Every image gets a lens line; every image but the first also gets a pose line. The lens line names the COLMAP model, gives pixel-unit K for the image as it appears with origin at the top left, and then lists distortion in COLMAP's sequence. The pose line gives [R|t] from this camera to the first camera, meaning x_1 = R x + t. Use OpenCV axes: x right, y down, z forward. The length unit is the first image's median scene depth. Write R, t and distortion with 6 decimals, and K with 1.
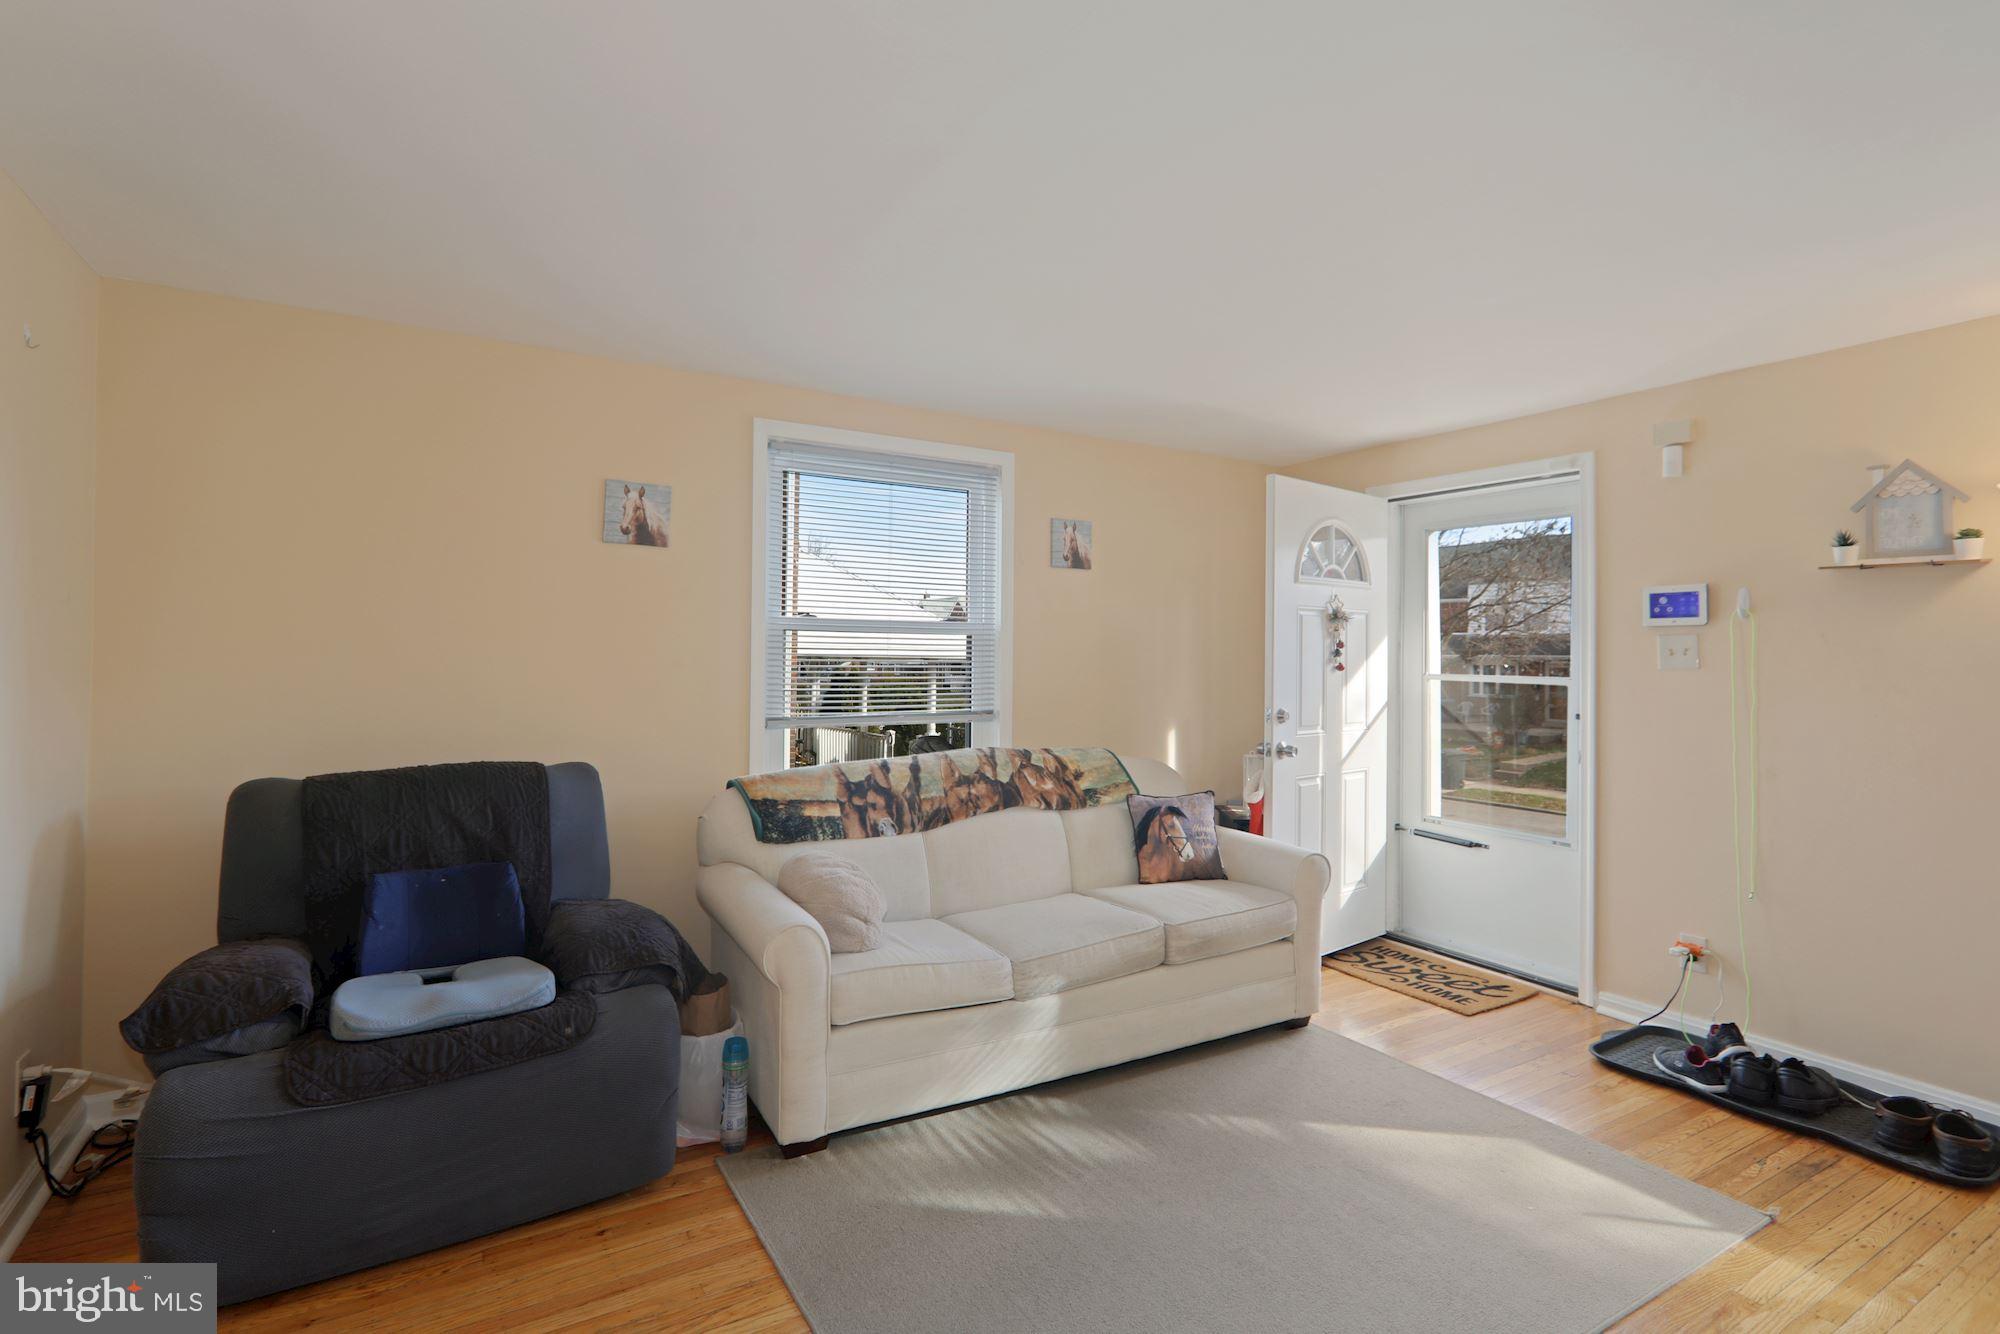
lens RADIAL K [[926.1, 0, 1000.0], [0, 926.1, 667.0], [0, 0, 1]] dist [0.000429, 0.000041]
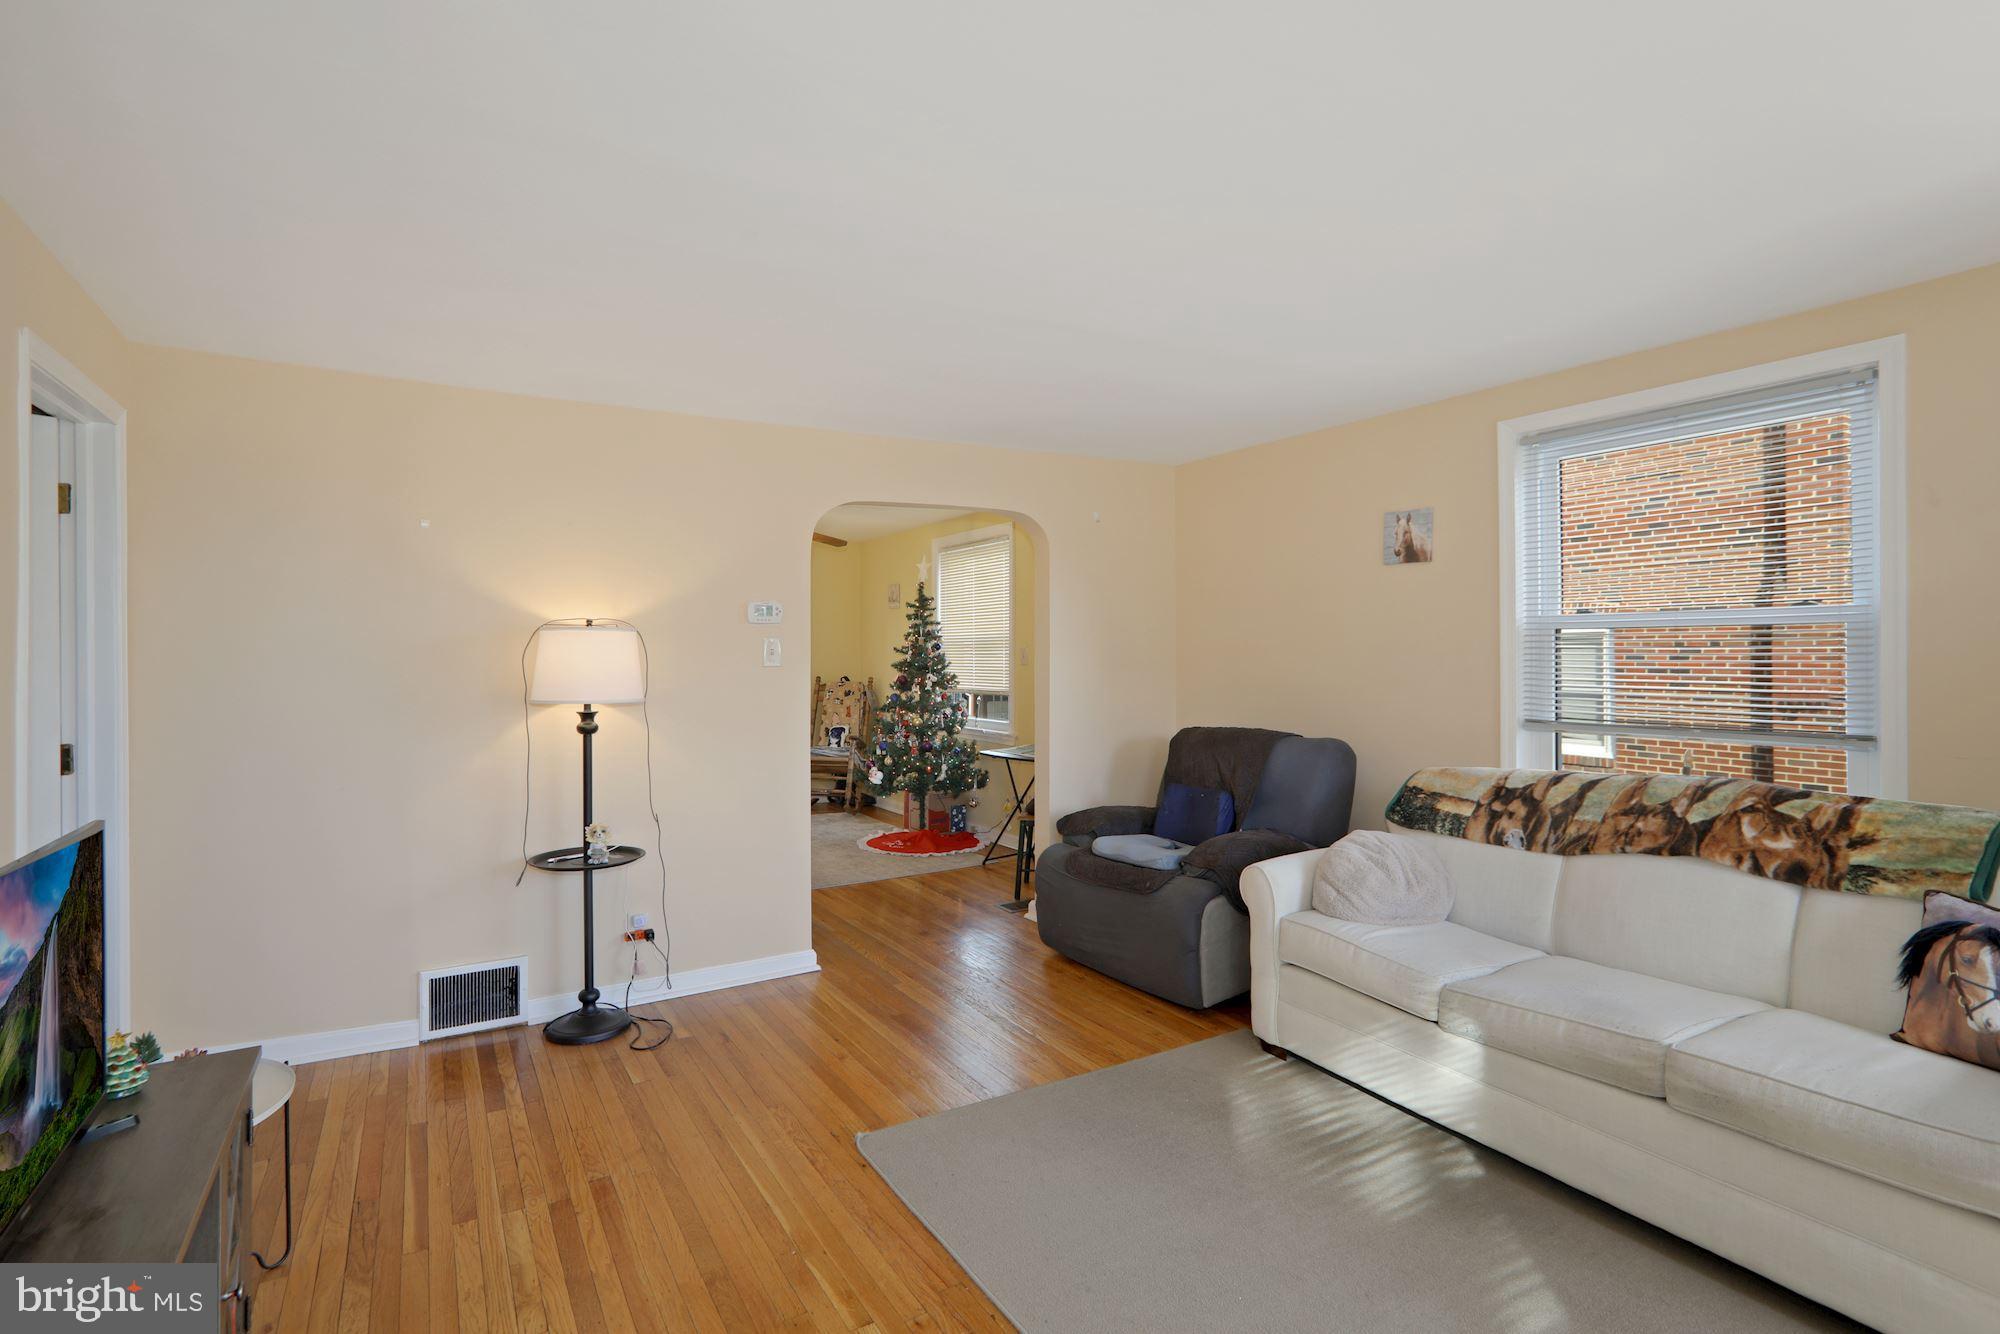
lens RADIAL K [[963.5, 0, 997.9], [0, 963.5, 639.3], [0, 0, 1]] dist [0.012294, 0.000201]
pose [[0.022073, -0.022847, -0.999495, 0.836507], [-0.003696, 0.999730, -0.022934, -0.004094], [0.999750, 0.004200, 0.021983, 0.452722]]
